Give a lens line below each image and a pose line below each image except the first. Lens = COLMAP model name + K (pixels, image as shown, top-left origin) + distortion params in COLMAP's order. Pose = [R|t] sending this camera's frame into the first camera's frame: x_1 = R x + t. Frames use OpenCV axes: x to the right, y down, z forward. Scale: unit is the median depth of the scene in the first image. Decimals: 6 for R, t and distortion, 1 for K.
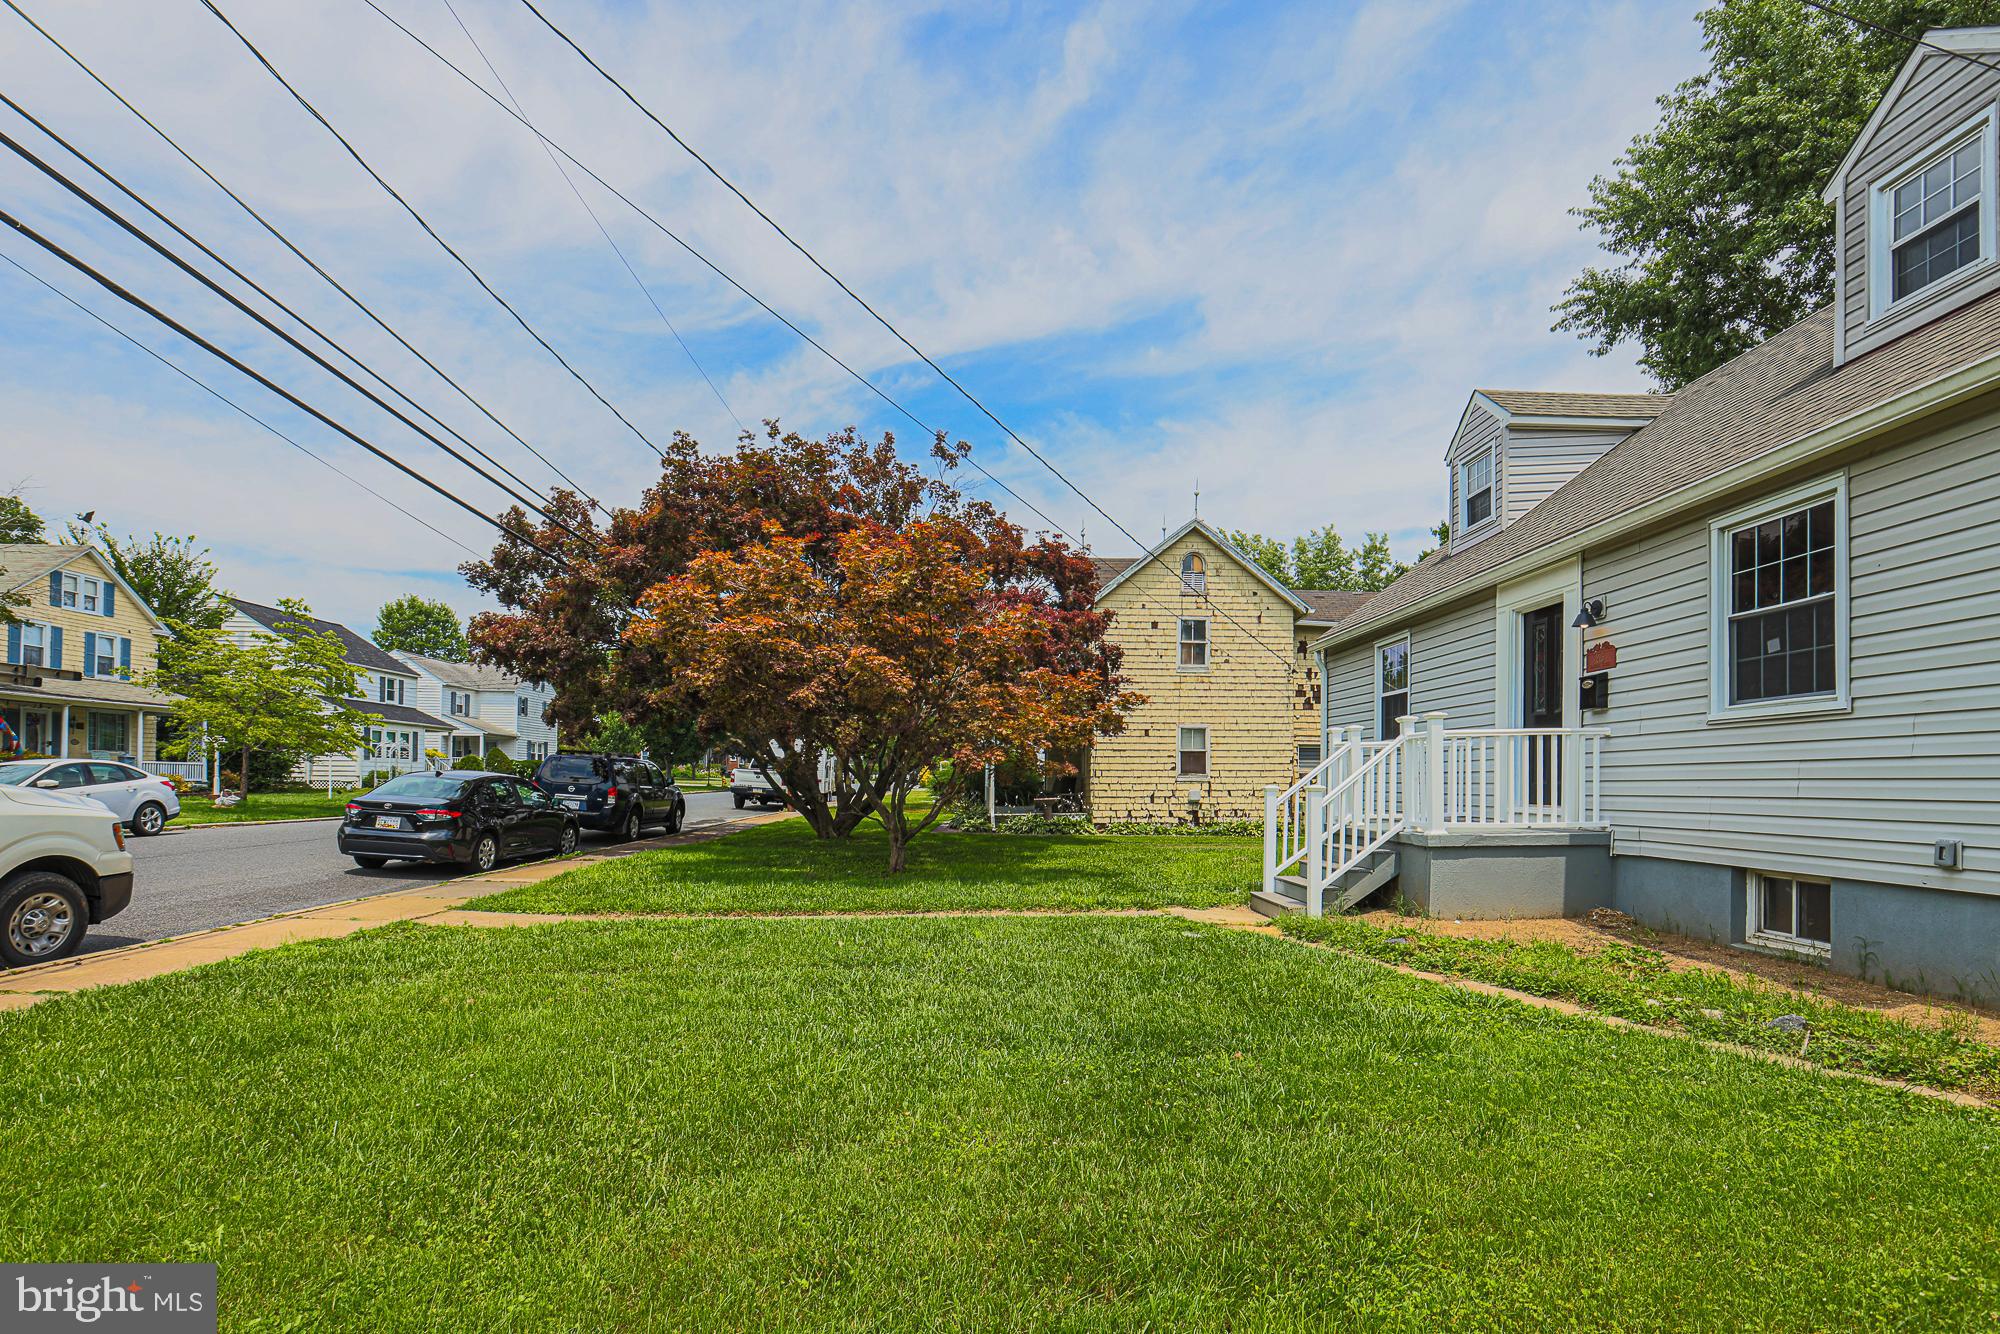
lens RADIAL K [[928.8, 0, 999.8], [0, 928.8, 680.2], [0, 0, 1]] dist [-0.067480, 0.024908]
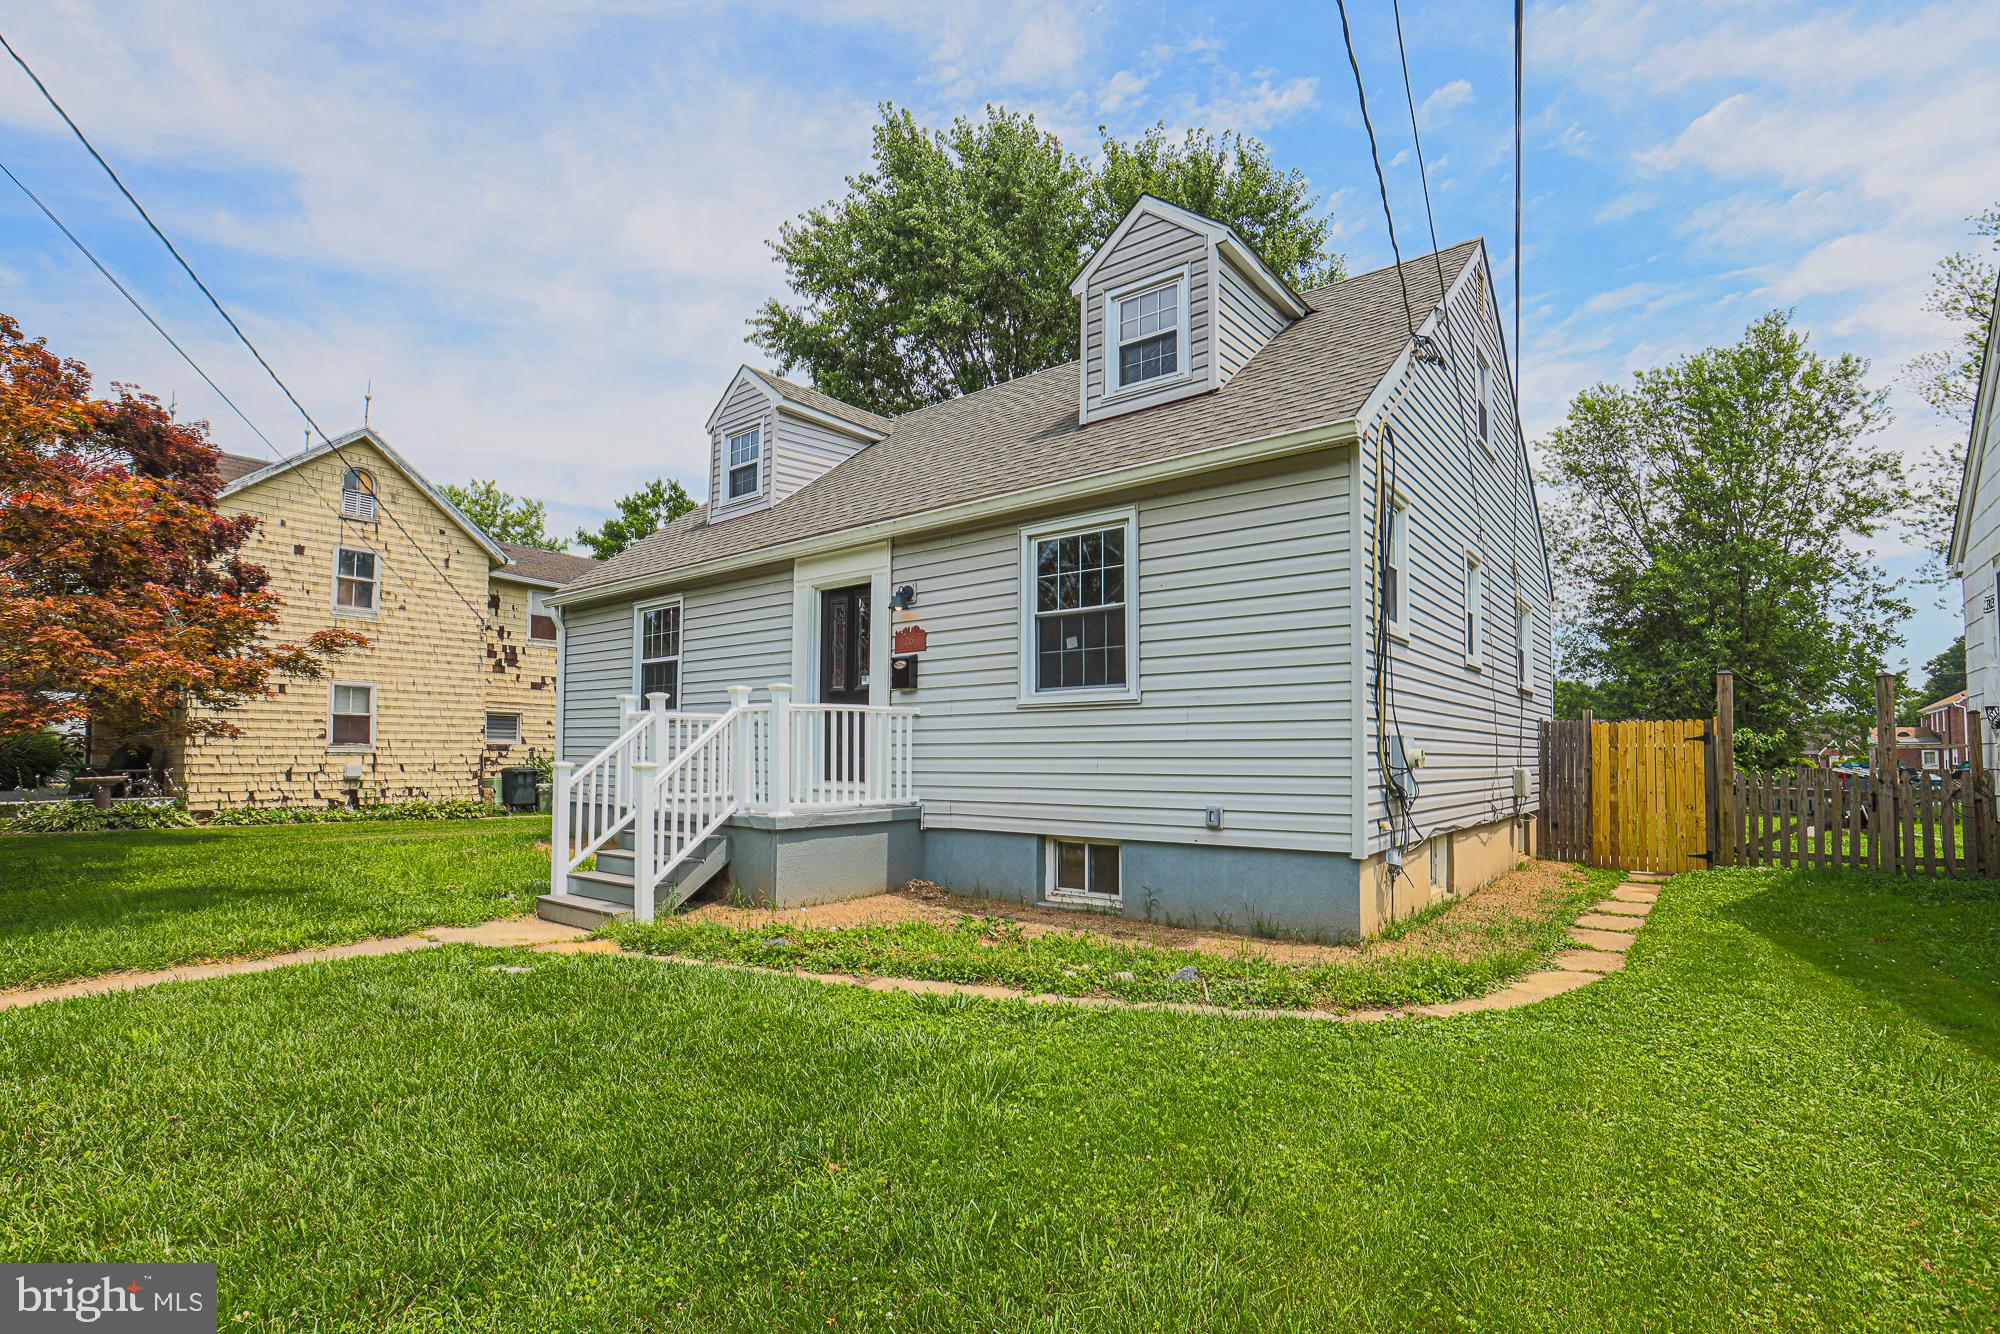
lens RADIAL K [[928.8, 0, 999.8], [0, 928.8, 680.2], [0, 0, 1]] dist [-0.067480, 0.024908]
pose [[0.637910, 0.060033, 0.767768, -0.085796], [-0.082817, 0.996523, -0.009109, 0.020473], [-0.765645, -0.057774, 0.640663, 0.213008]]
